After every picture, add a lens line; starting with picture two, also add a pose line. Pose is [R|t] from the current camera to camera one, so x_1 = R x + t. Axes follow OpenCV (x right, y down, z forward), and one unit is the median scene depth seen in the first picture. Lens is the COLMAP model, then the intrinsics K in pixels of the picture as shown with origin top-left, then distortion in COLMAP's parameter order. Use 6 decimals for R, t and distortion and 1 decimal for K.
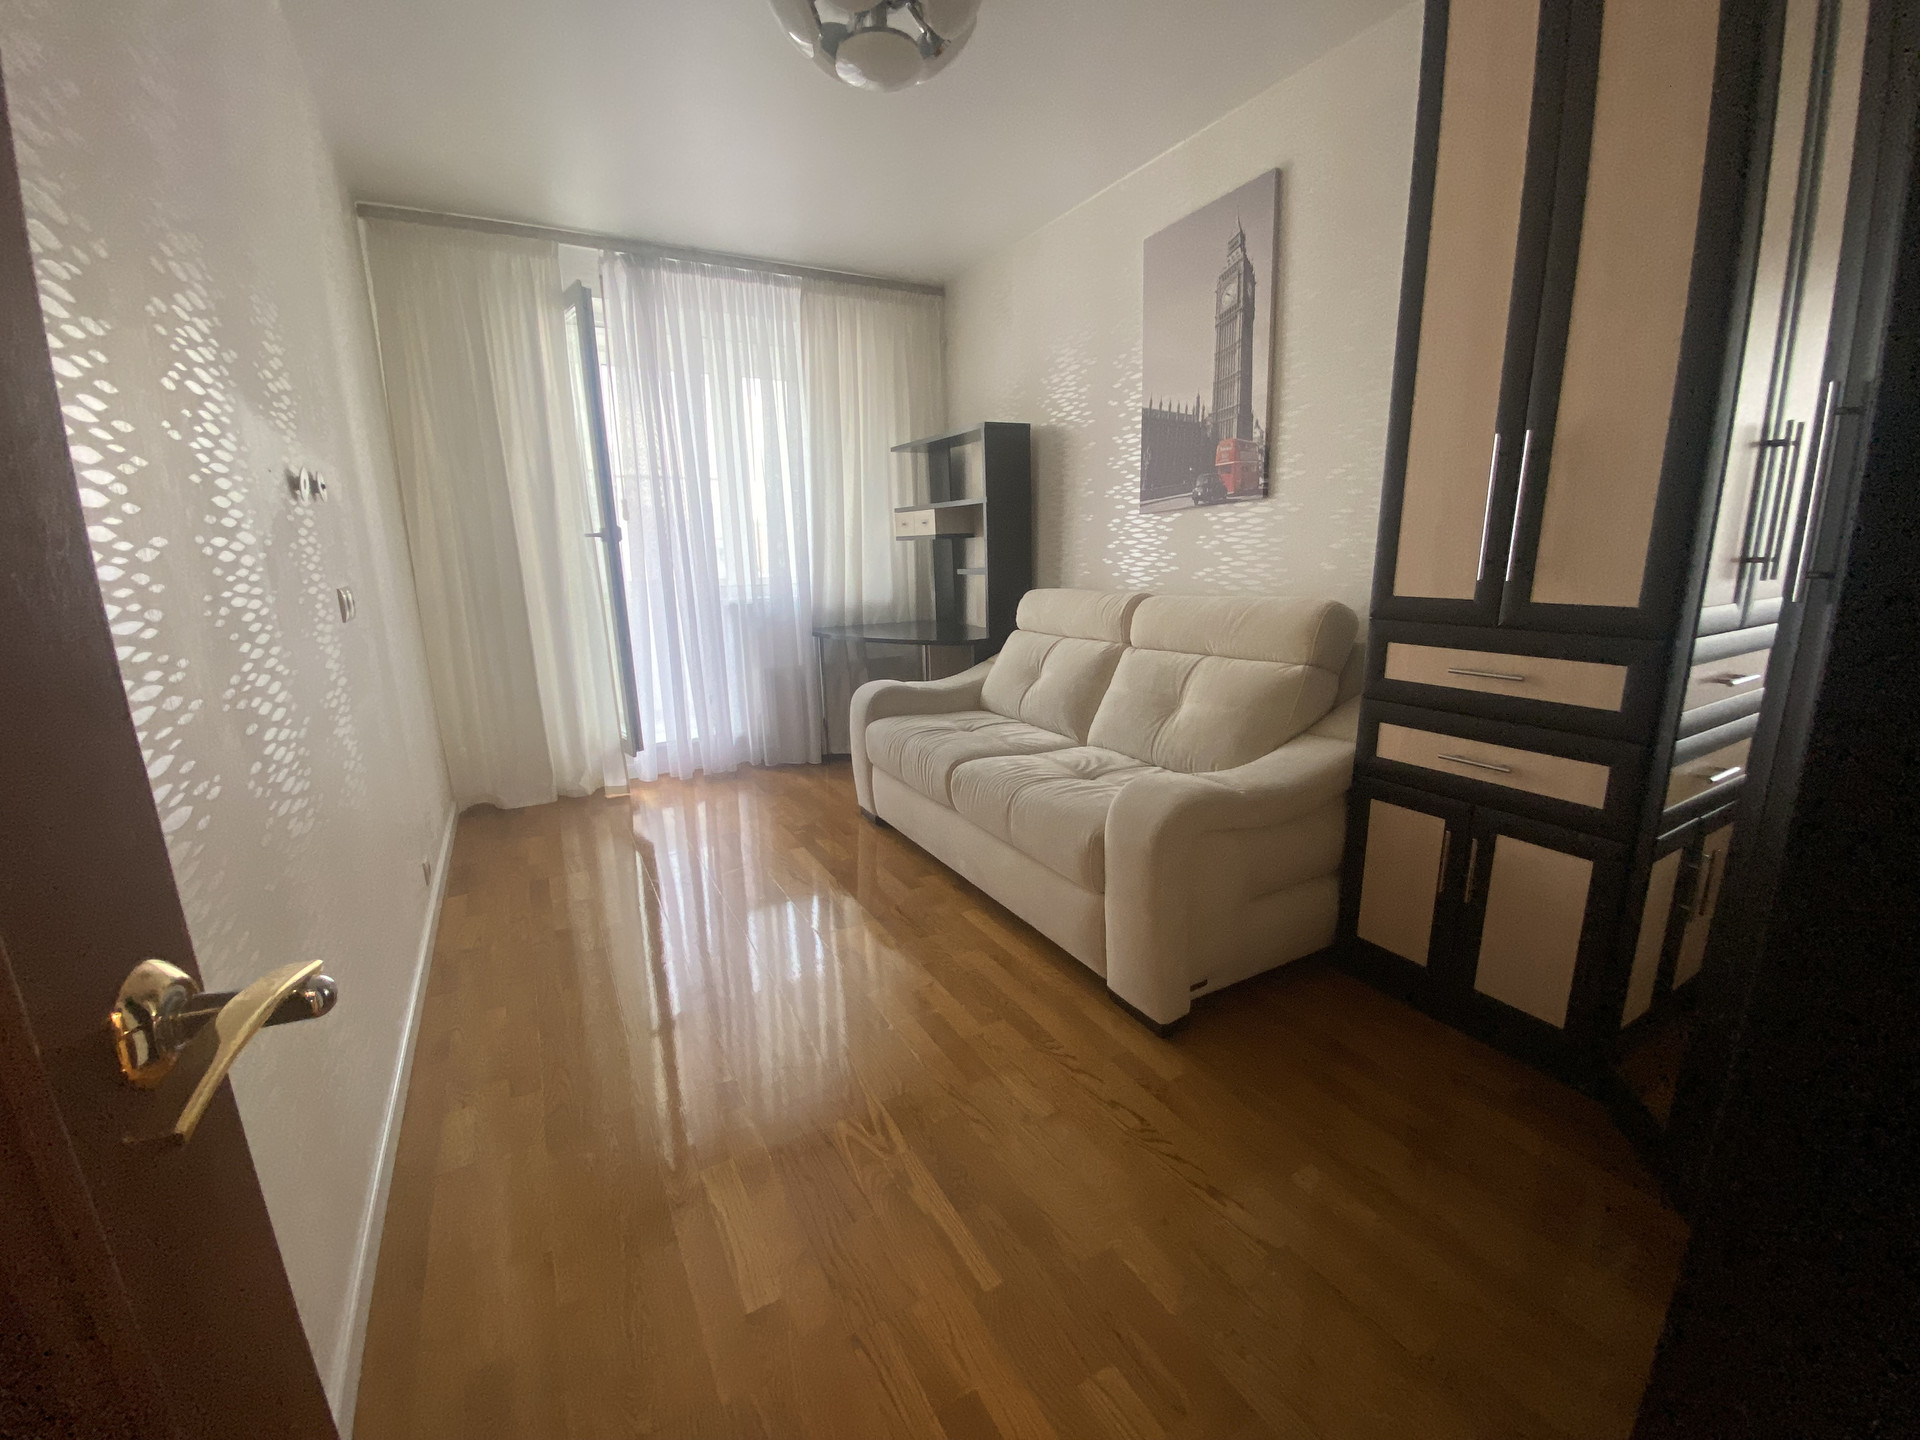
lens RADIAL K [[781.3, 0, 966.3], [0, 781.3, 711.7], [0, 0, 1]] dist [0.005858, -0.012697]
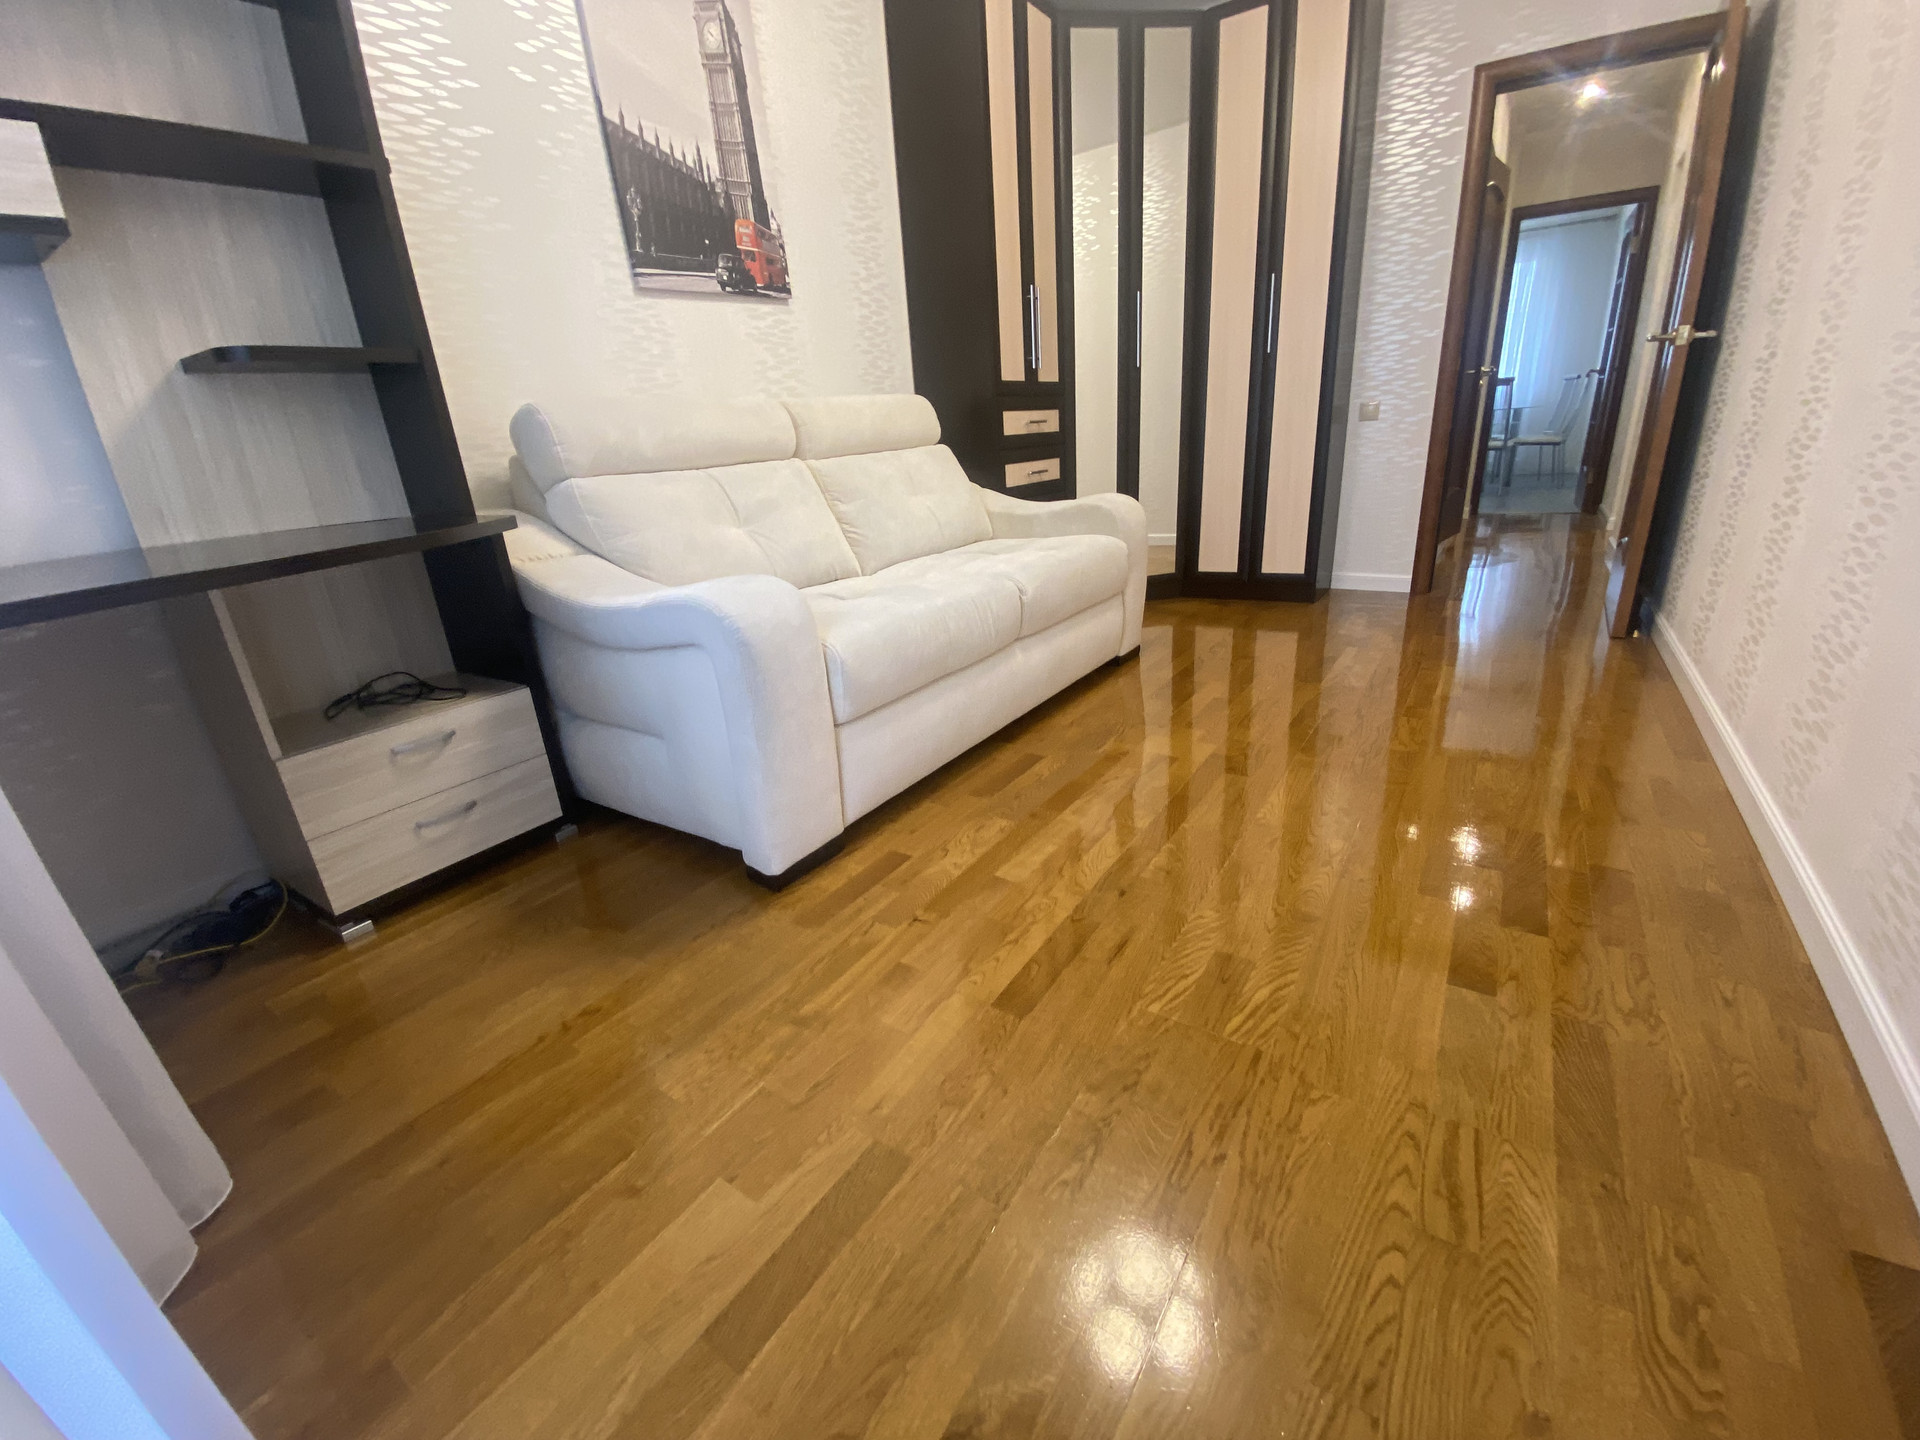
lens RADIAL K [[781.3, 0, 959.0], [0, 781.3, 718.4], [0, 0, 1]] dist [0.005858, -0.012697]
pose [[-0.425749, -0.244702, 0.871125, -0.687676], [0.272336, 0.883443, 0.381263, -0.116765], [-0.862885, 0.399561, -0.309484, 1.286895]]
